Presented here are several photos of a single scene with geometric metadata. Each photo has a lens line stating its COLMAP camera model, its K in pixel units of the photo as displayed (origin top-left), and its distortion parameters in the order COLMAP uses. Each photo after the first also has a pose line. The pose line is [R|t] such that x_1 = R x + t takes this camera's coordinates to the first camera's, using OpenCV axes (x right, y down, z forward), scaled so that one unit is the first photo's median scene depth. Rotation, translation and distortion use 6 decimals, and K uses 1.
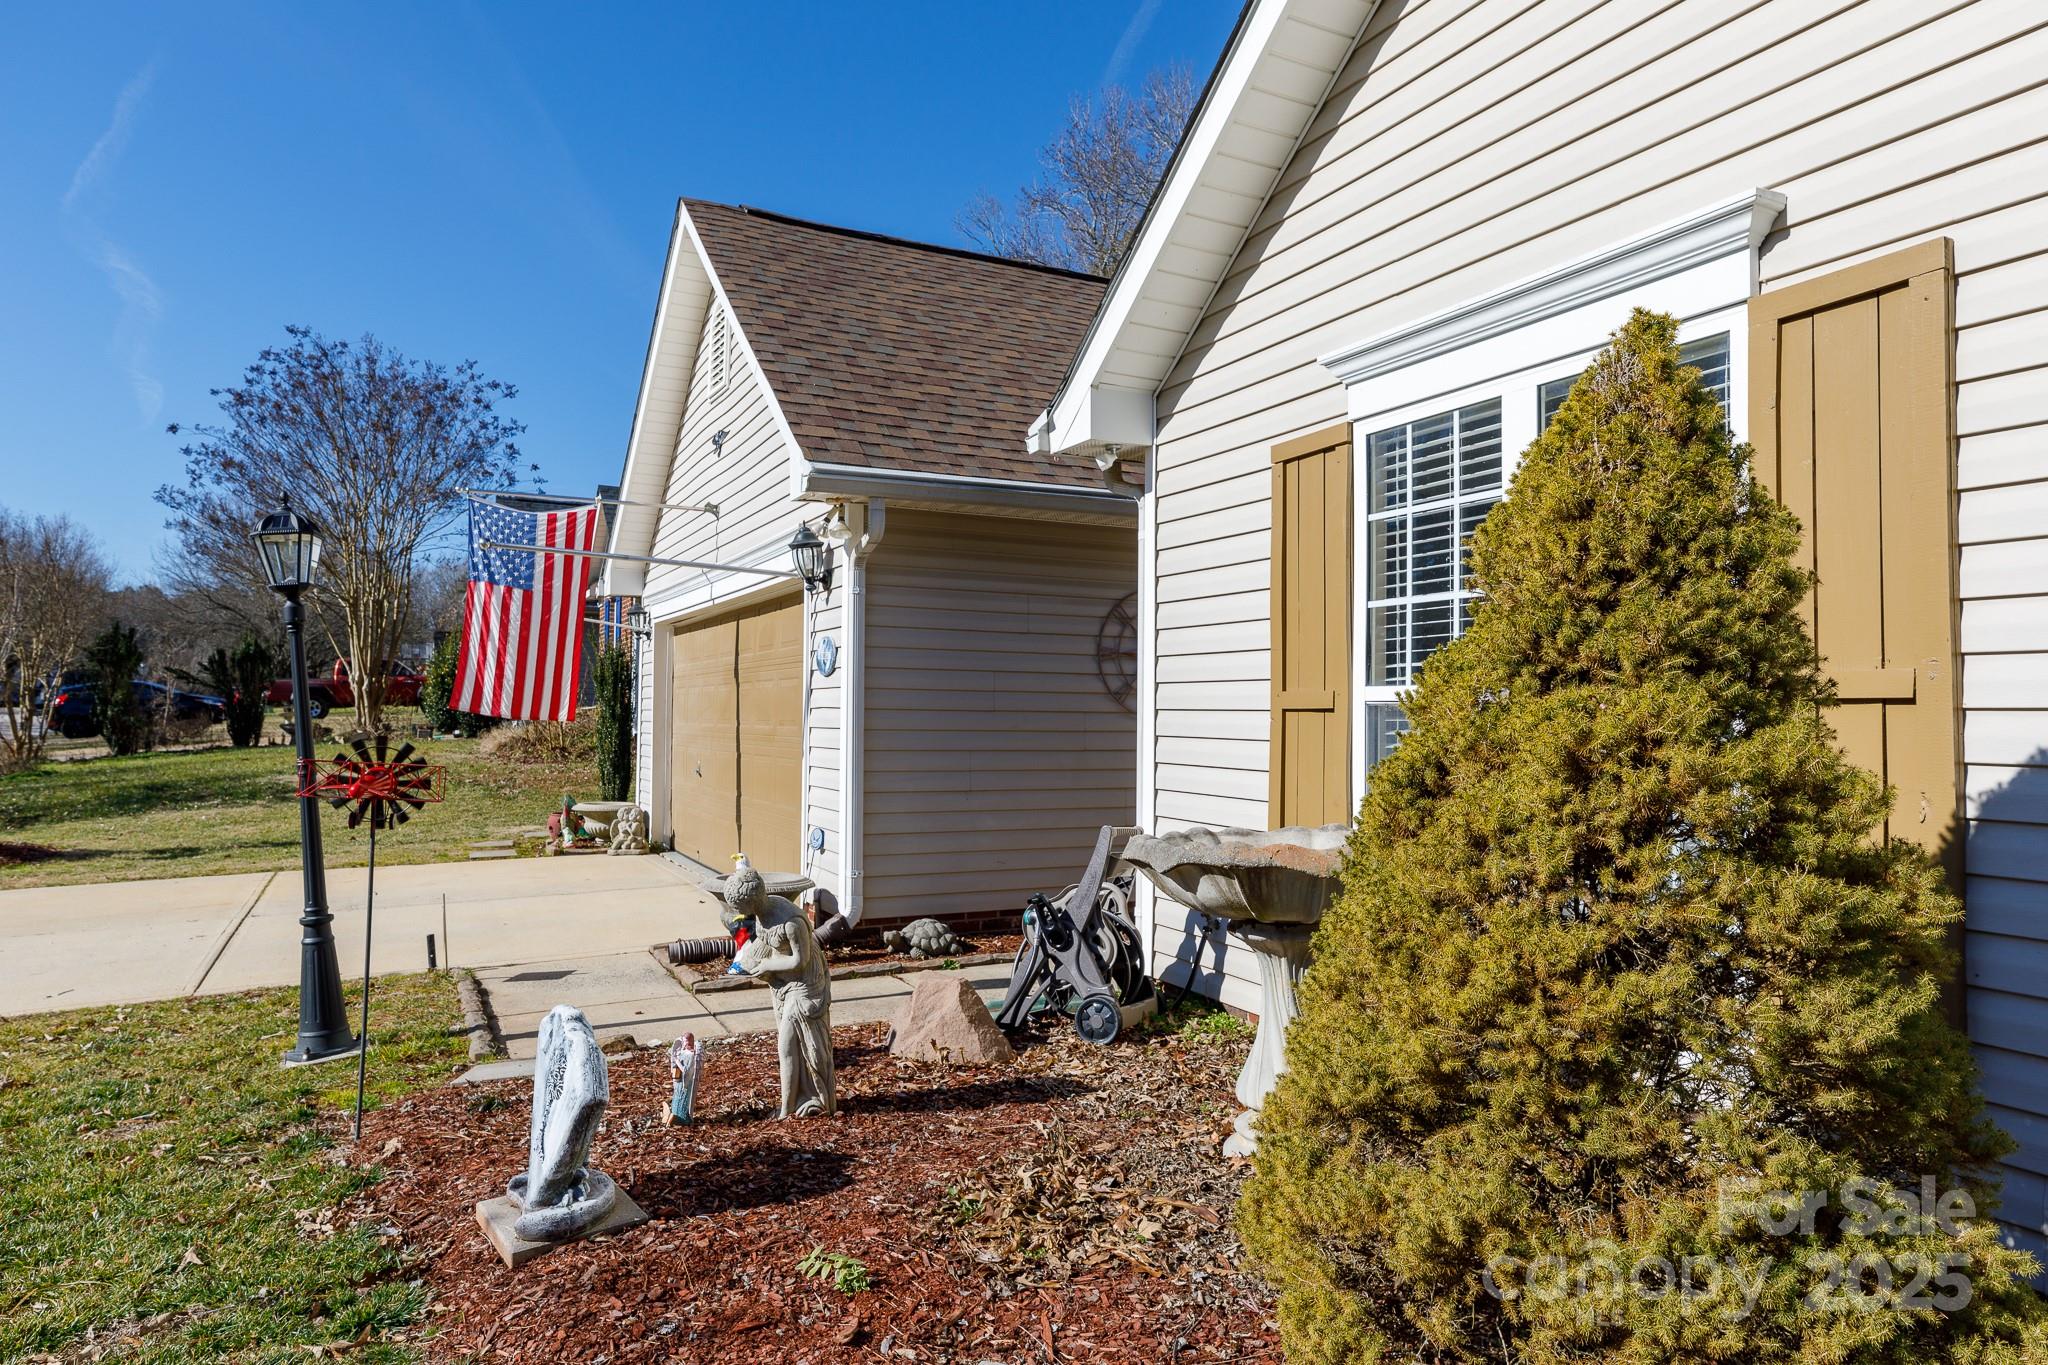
lens RADIAL K [[1267.9, 0, 1024.0], [0, 1267.9, 682.5], [0, 0, 1]] dist [0.001794, 0.002038]
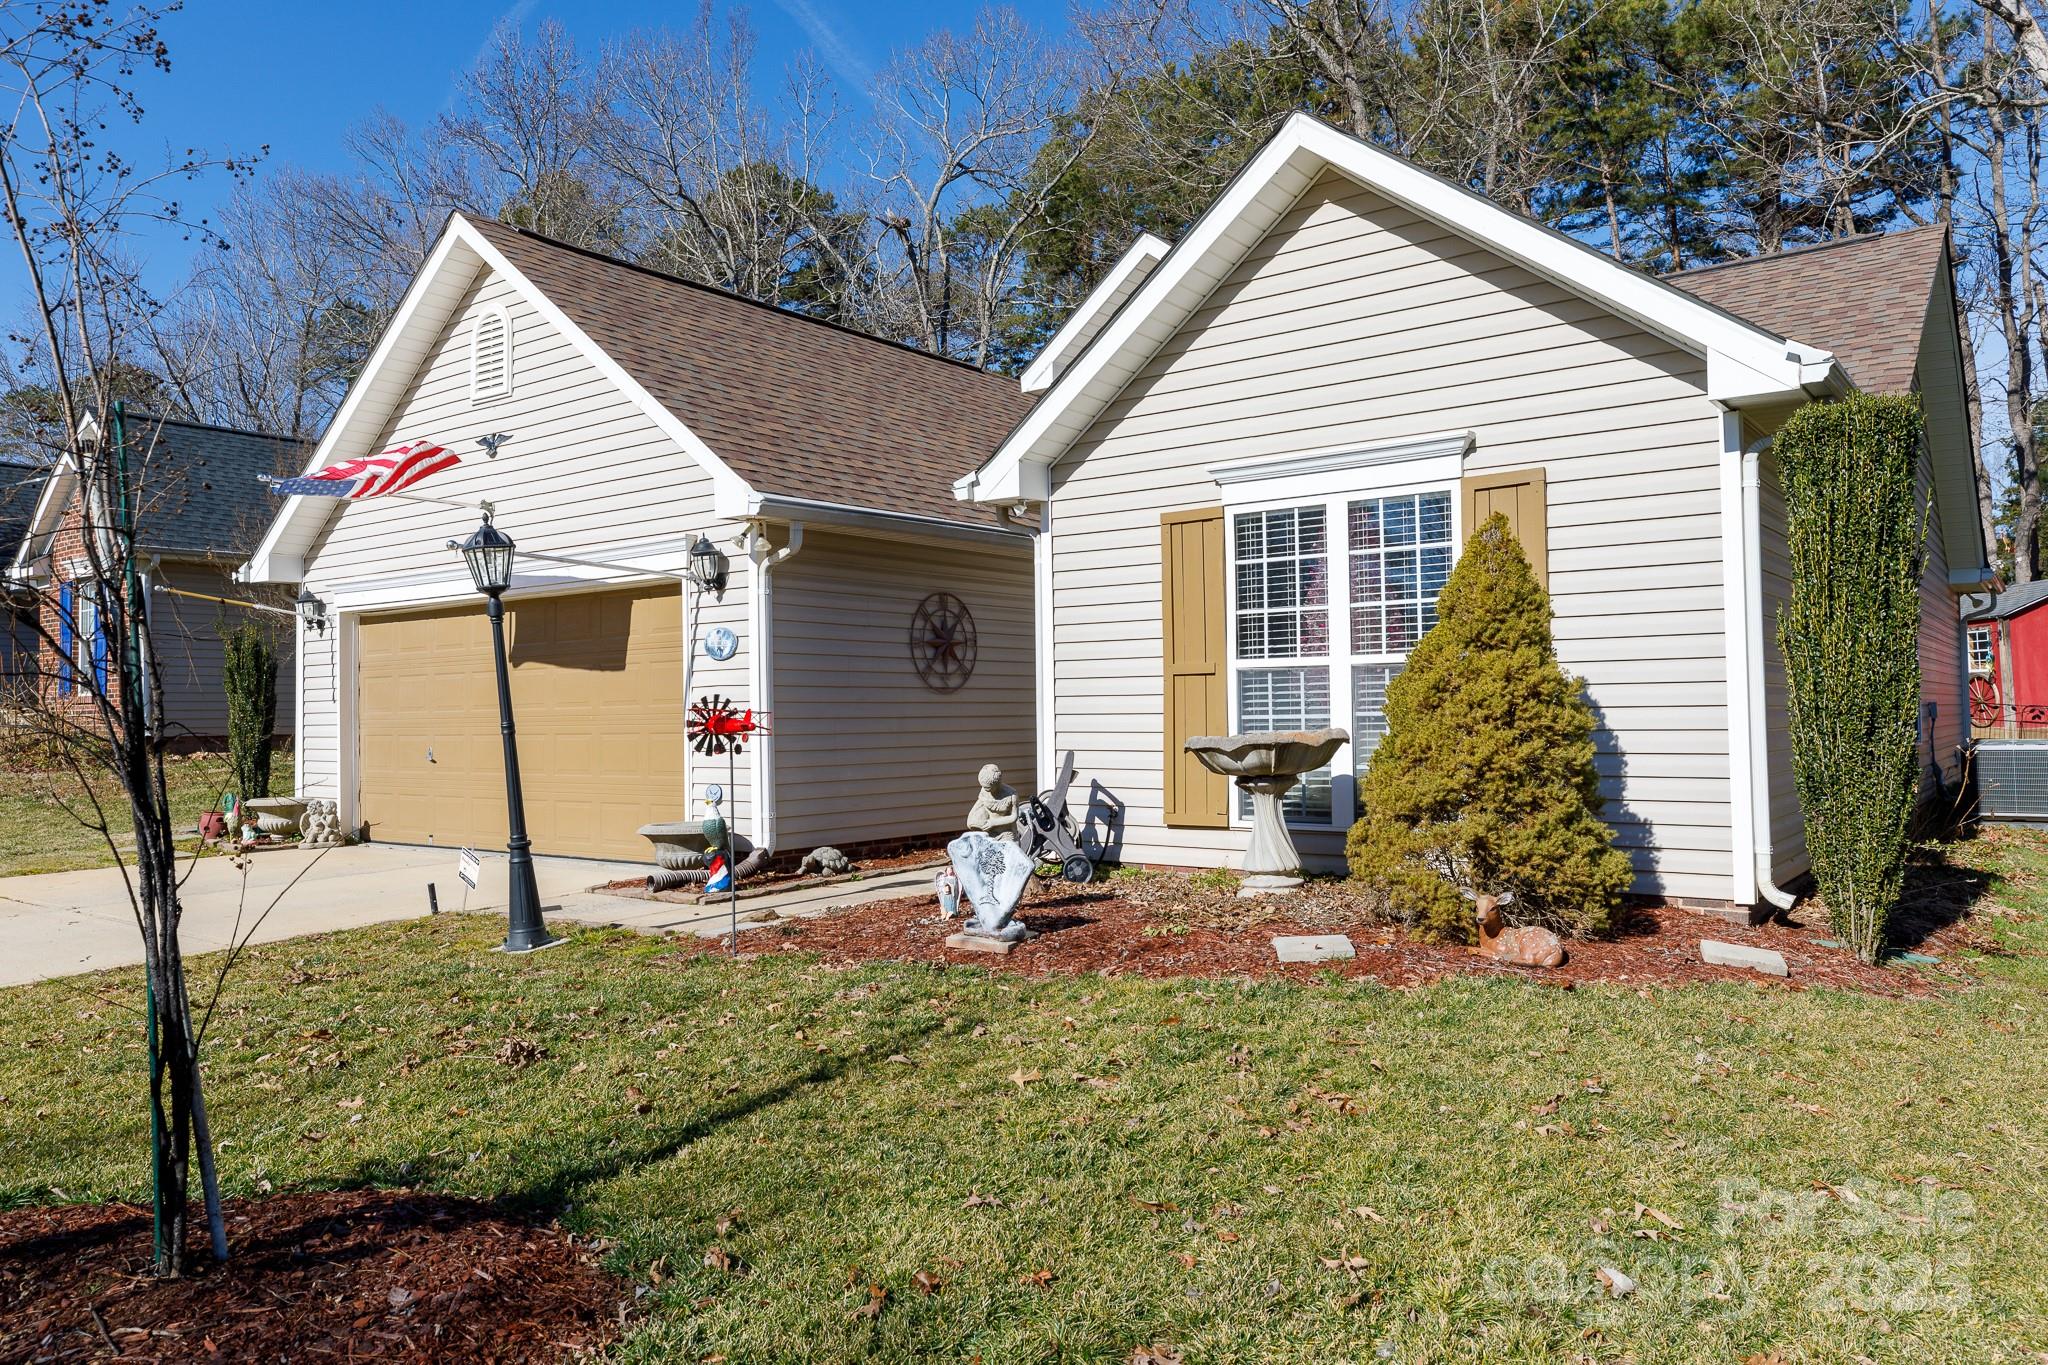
lens RADIAL K [[1413.0, 0, 1024.0], [0, 1413.0, 682.5], [0, 0, 1]] dist [0.002855, 0.000099]
pose [[0.896811, -0.011459, 0.442266, -0.747623], [0.010269, 0.999934, 0.005084, 0.019071], [-0.442295, -0.000017, 0.896870, -0.536985]]
